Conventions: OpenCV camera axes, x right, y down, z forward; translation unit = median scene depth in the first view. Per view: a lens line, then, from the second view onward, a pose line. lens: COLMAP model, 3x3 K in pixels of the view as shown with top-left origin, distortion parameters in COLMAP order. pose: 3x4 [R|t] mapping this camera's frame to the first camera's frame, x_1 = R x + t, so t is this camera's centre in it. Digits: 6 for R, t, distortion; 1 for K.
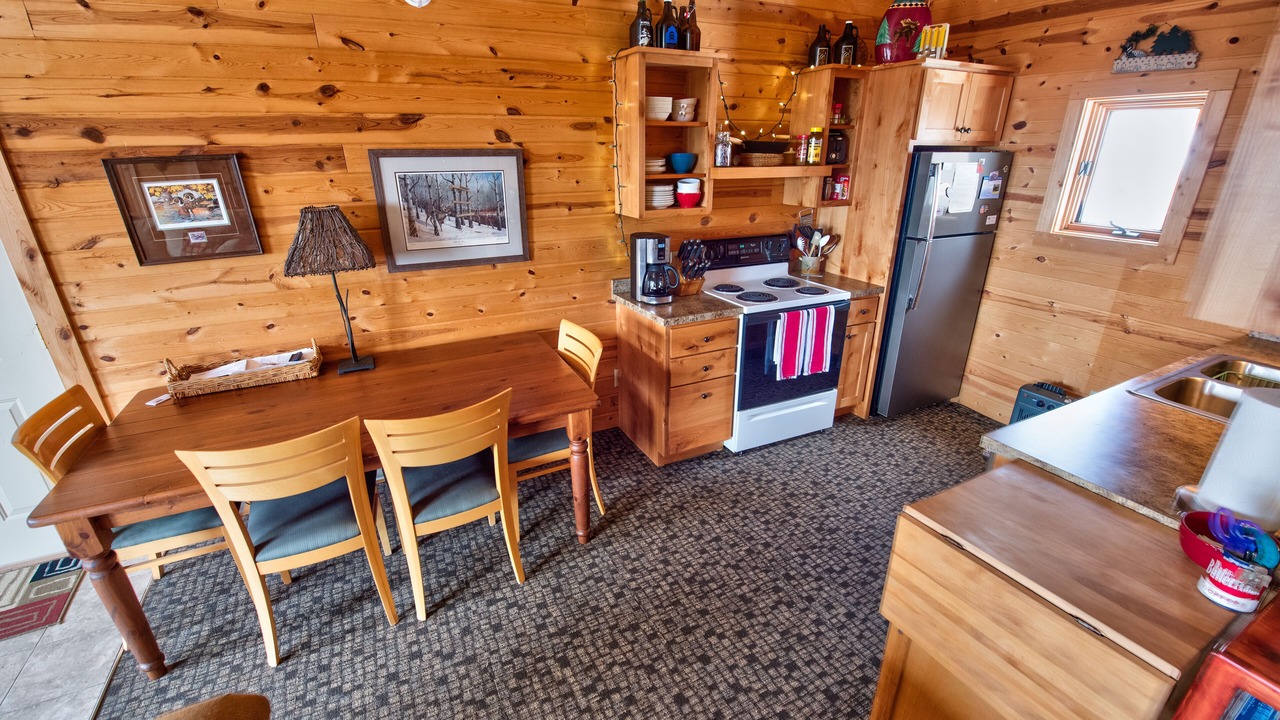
lens RADIAL K [[534.8, 0, 635.9], [0, 534.8, 366.8], [0, 0, 1]] dist [-0.015104, -0.003305]
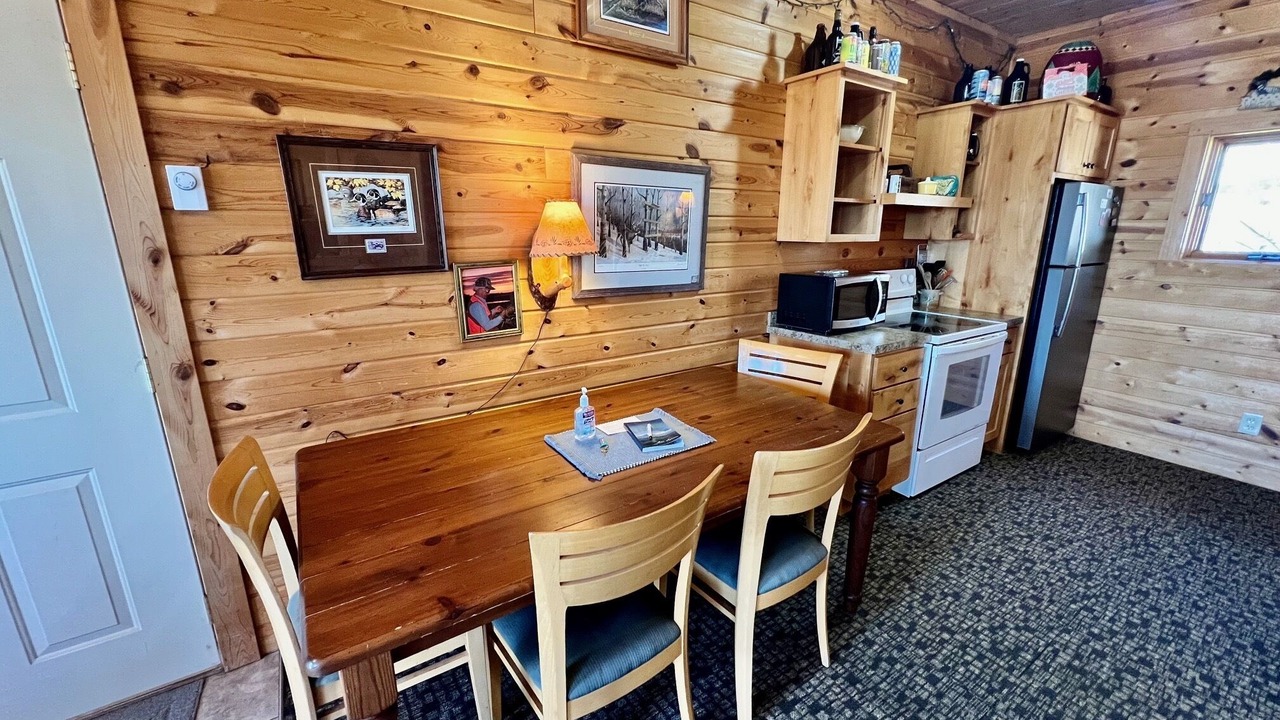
lens RADIAL K [[512.6, 0, 640.5], [0, 512.6, 358.2], [0, 0, 1]] dist [0.000498, -0.000305]
pose [[0.991986, -0.023473, 0.124149, -0.438697], [0.039500, 0.990955, -0.128249, 0.025592], [-0.120016, 0.132125, 0.983941, 0.186214]]
